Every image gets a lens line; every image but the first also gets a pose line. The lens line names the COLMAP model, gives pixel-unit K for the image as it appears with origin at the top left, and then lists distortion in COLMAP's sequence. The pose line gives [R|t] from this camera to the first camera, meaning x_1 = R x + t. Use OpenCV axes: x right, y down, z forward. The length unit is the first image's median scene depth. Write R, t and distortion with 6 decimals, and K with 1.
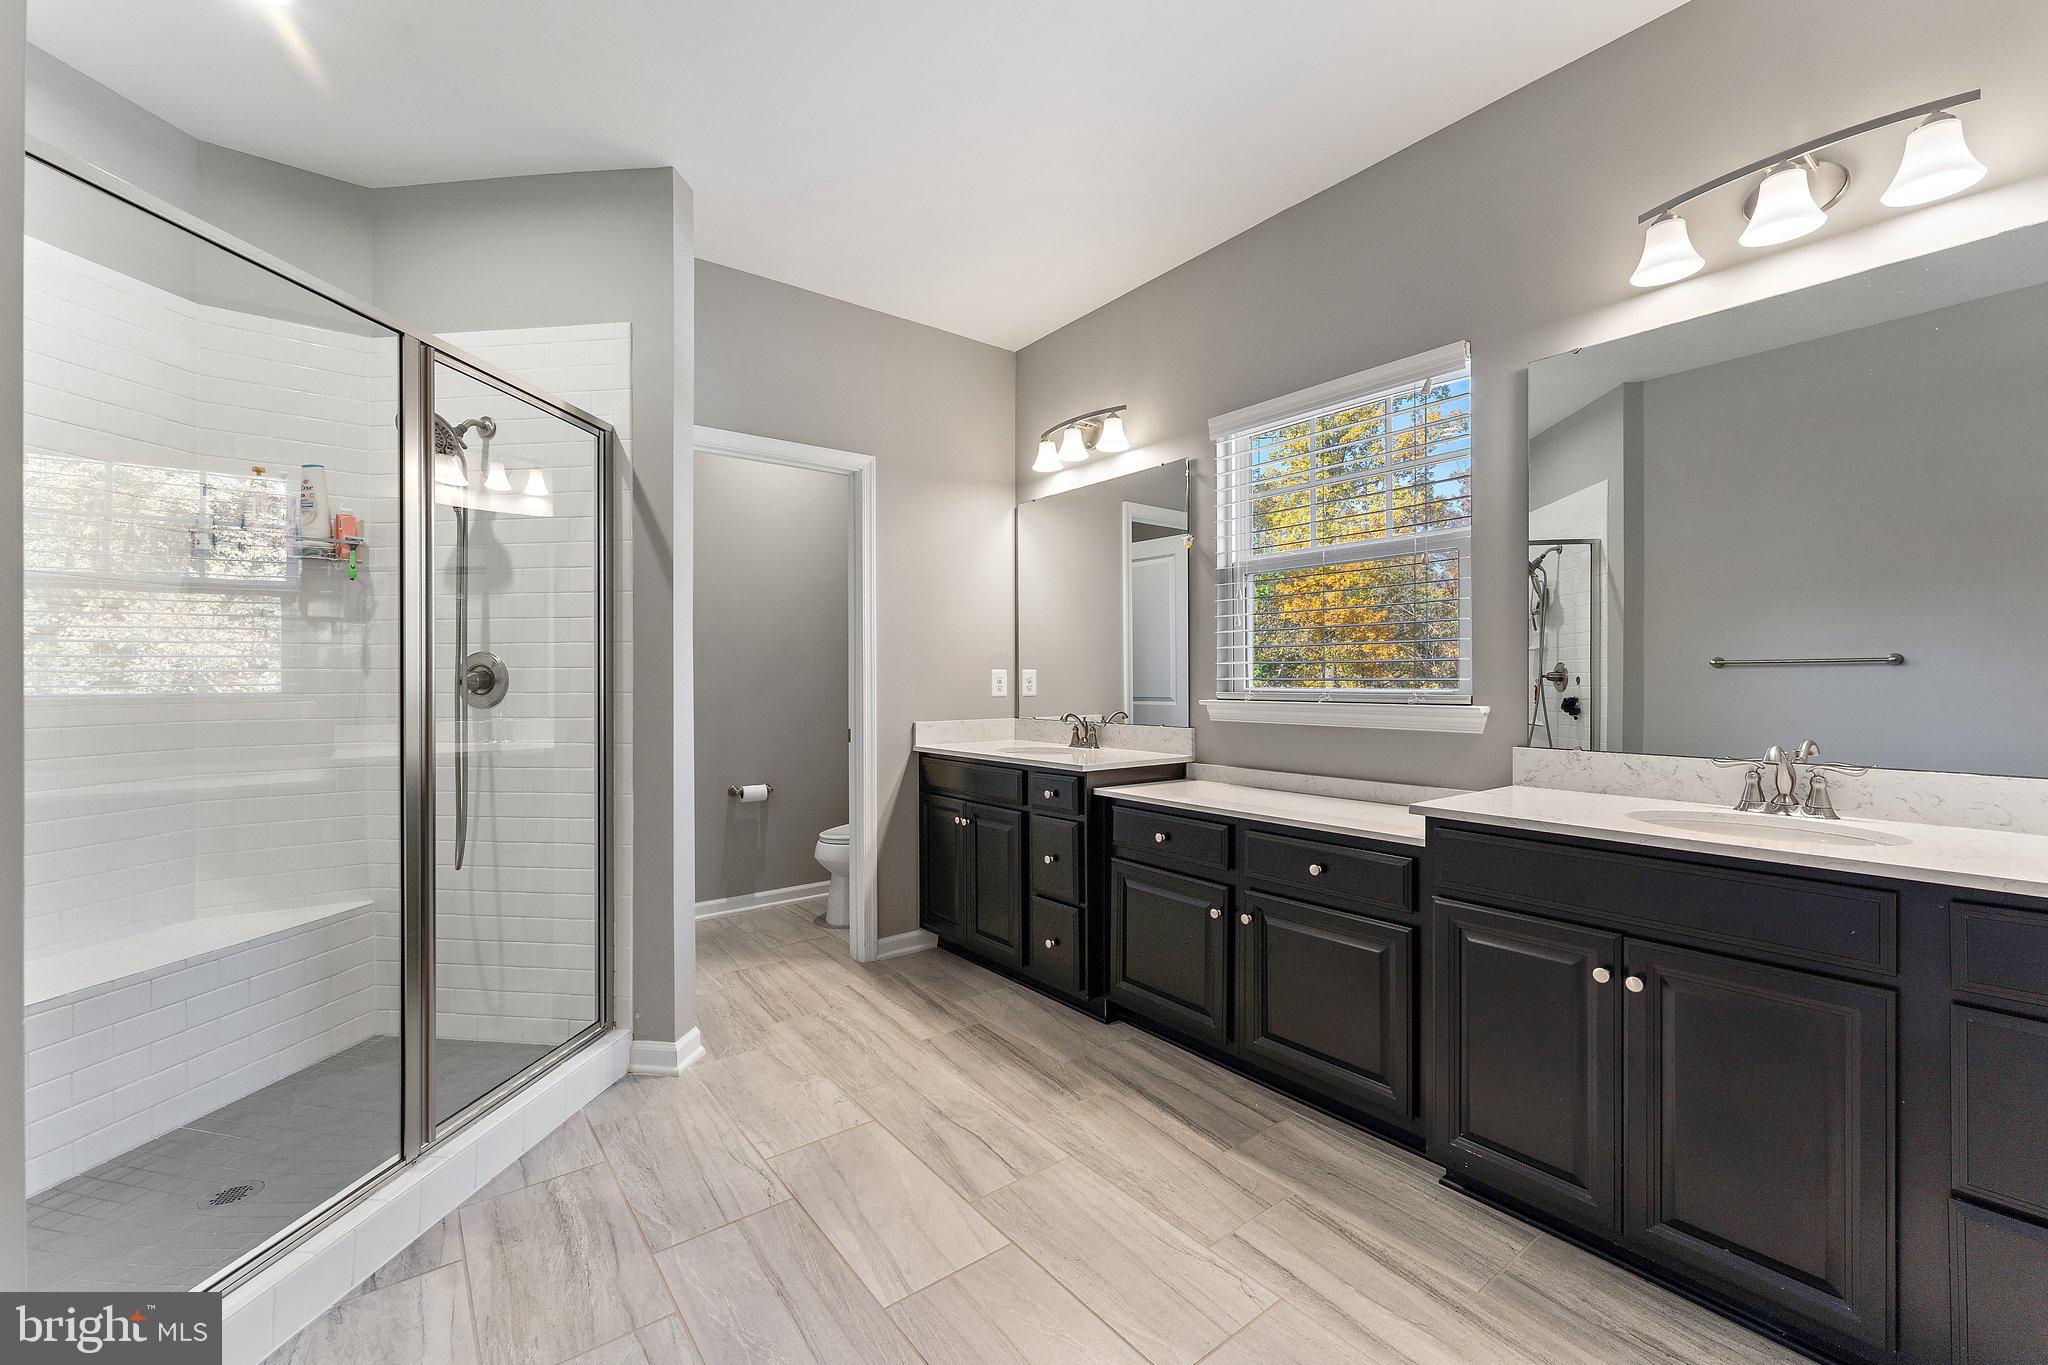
lens RADIAL K [[838.5, 0, 1032.9], [0, 838.5, 684.0], [0, 0, 1]] dist [0.000962, 0.000104]
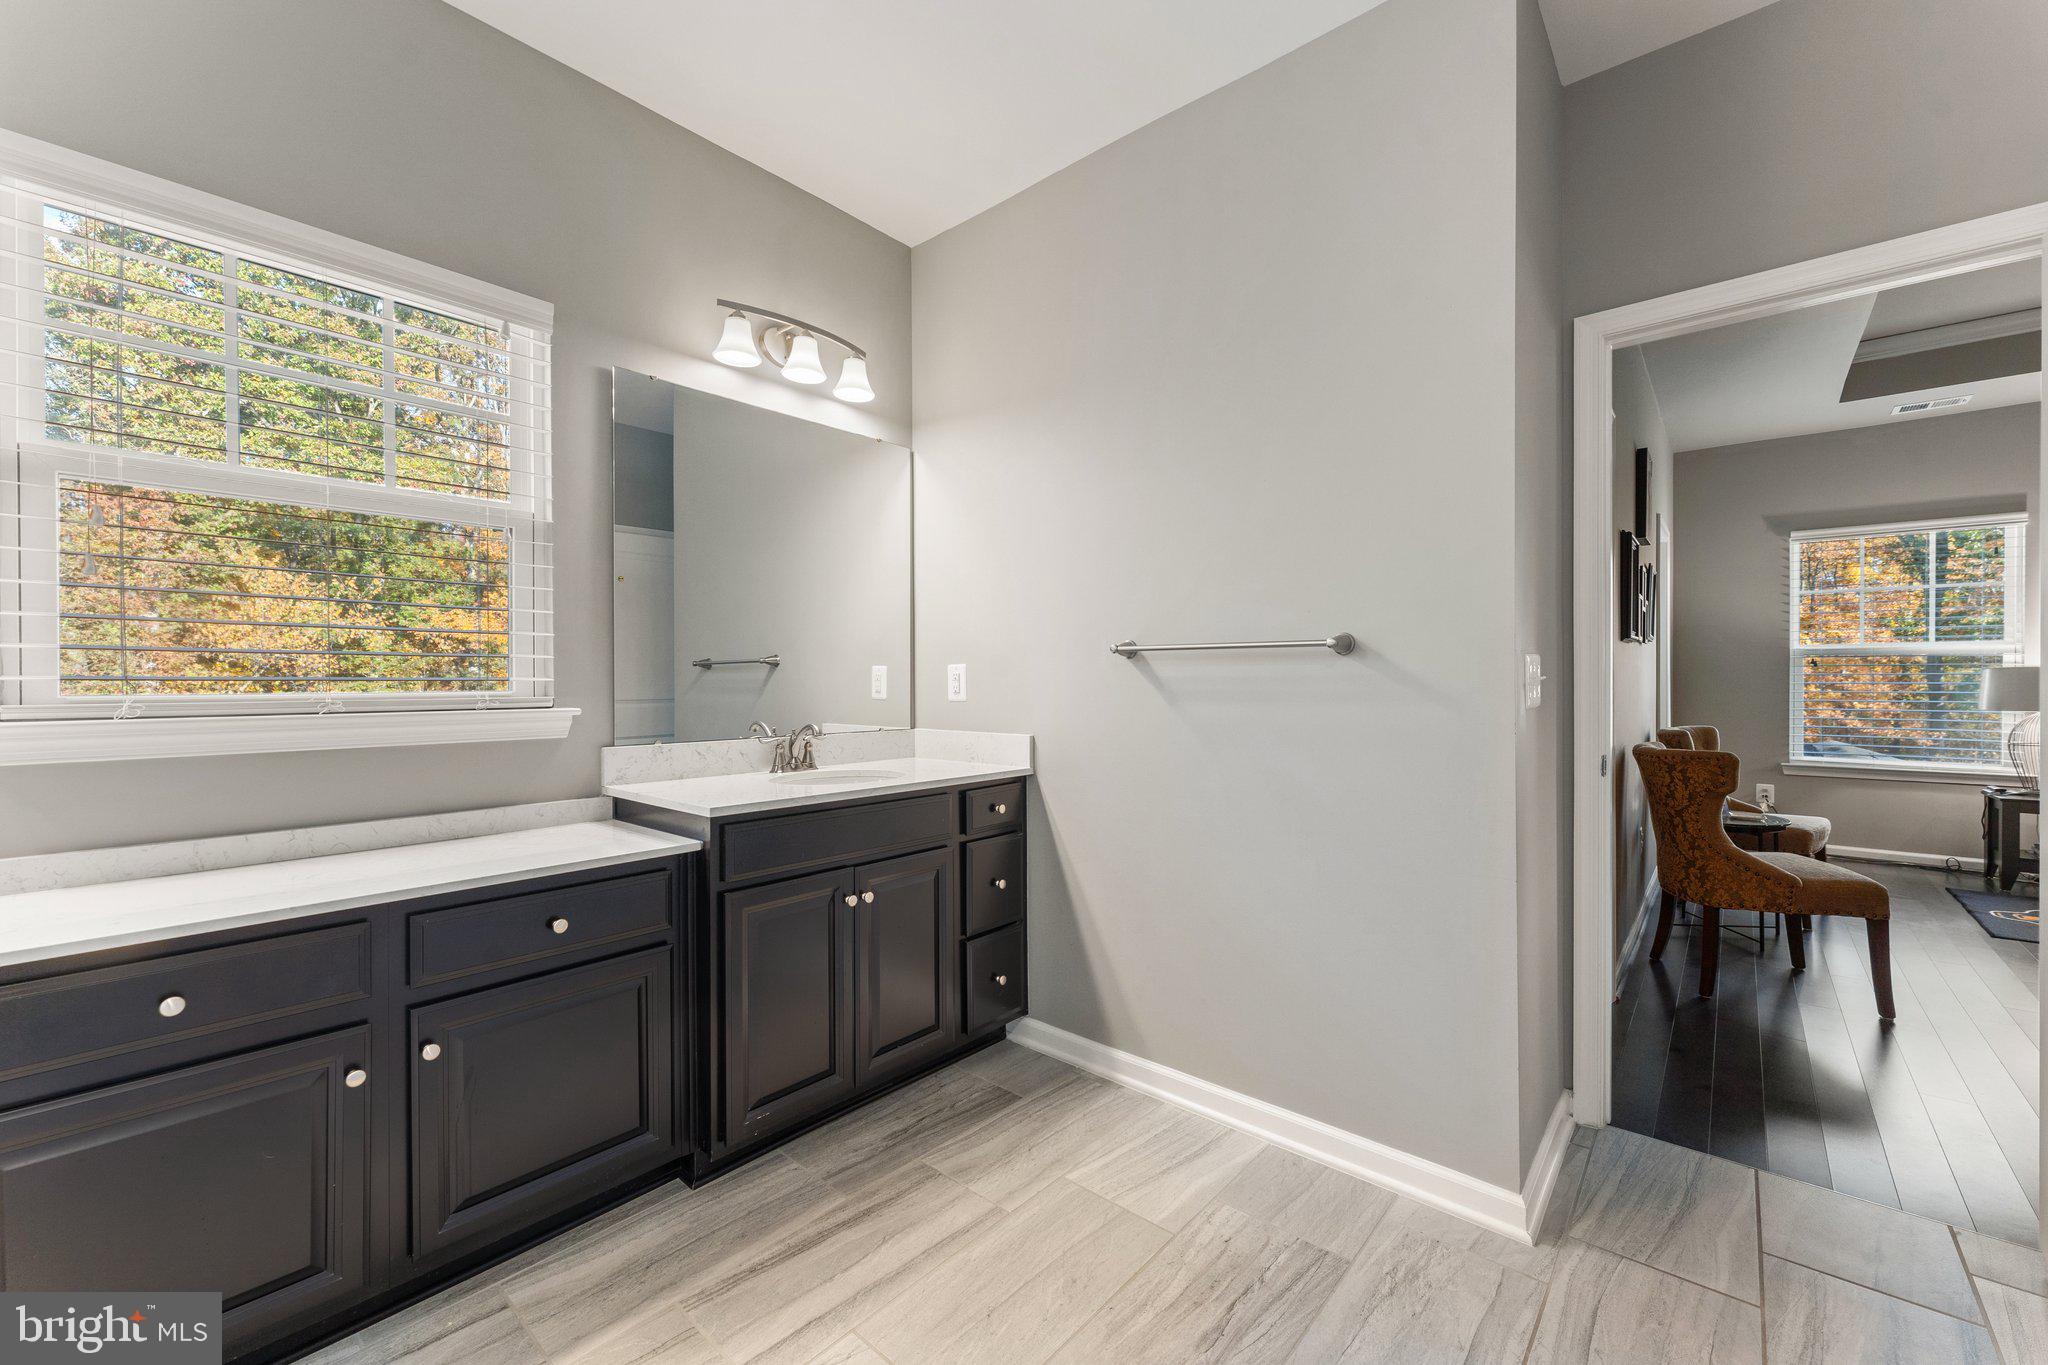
lens RADIAL K [[818.2, 0, 1014.4], [0, 818.2, 681.8], [0, 0, 1]] dist [0.001329, 0.000189]
pose [[-0.178775, -0.002729, 0.983886, -0.593053], [0.008704, 0.999953, 0.004355, -0.003272], [-0.983851, 0.009342, -0.178743, 0.896644]]
